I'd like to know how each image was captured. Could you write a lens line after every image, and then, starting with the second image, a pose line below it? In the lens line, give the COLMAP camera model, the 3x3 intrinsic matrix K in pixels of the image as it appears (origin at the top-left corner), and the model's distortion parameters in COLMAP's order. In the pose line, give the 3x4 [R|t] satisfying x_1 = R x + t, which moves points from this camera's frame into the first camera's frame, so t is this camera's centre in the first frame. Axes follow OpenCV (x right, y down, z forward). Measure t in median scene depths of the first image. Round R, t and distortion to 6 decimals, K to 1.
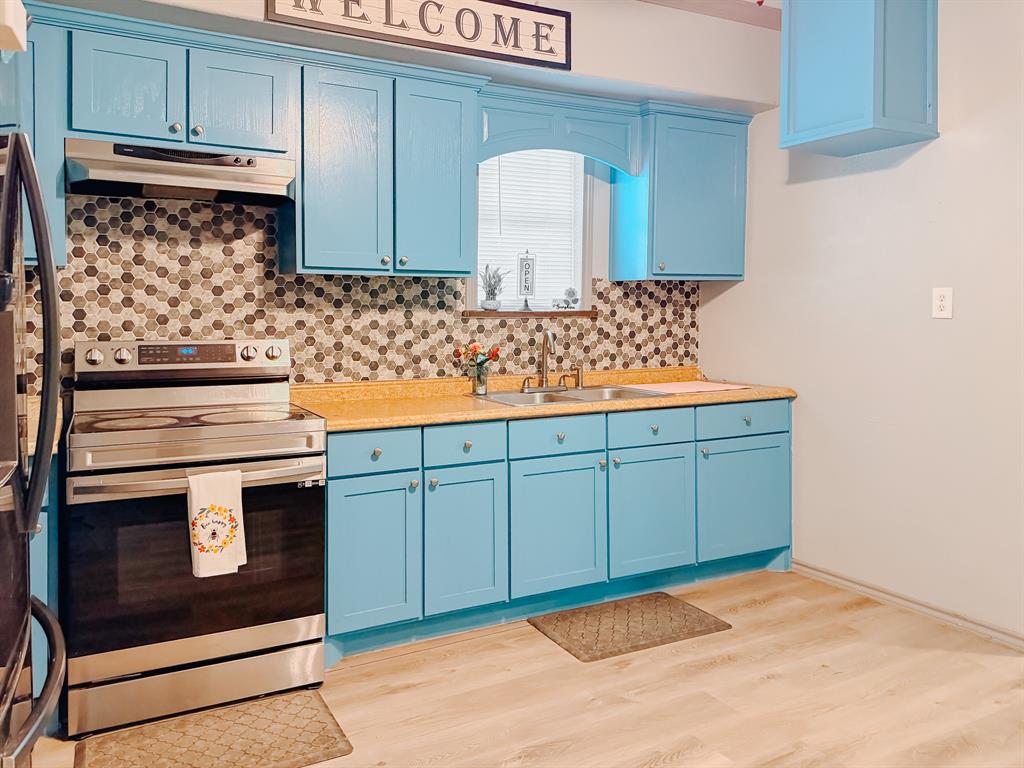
lens RADIAL K [[752.6, 0, 396.0], [0, 752.6, 322.5], [0, 0, 1]] dist [0.028517, -0.024144]
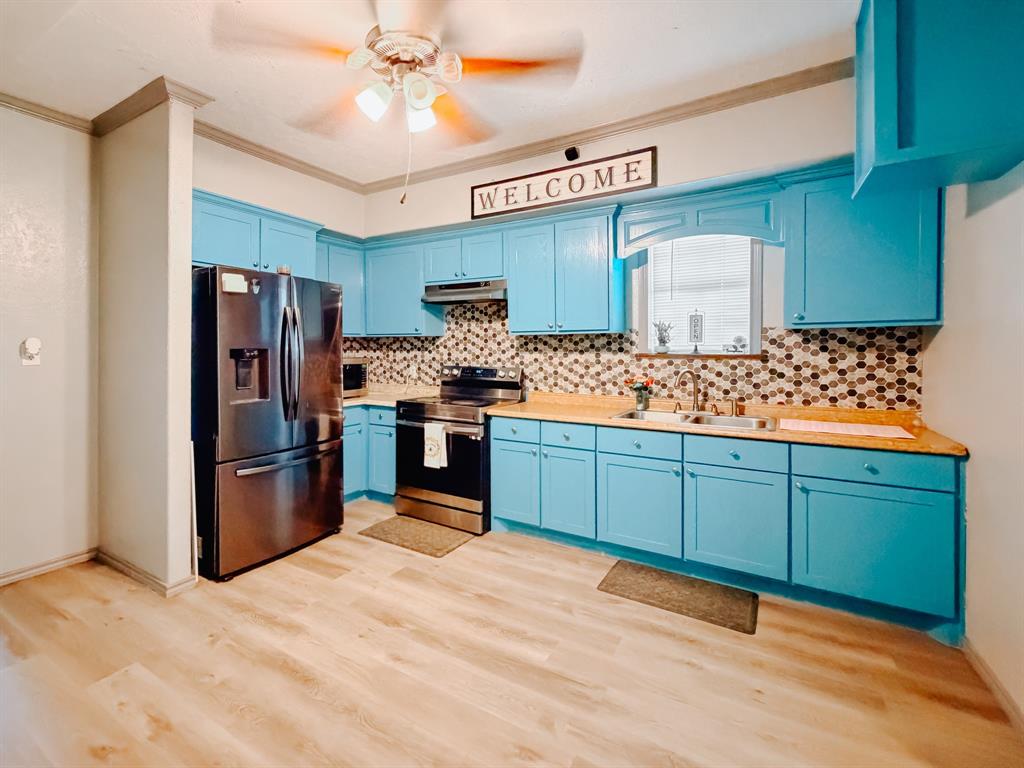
lens RADIAL K [[455.5, 0, 493.7], [0, 455.5, 346.5], [0, 0, 1]] dist [0.001424, 0.000406]
pose [[0.542705, 0.004651, -0.839911, 0.804681], [-0.002364, 0.999989, 0.004010, -0.037991], [0.839920, -0.000191, 0.542710, 0.291789]]
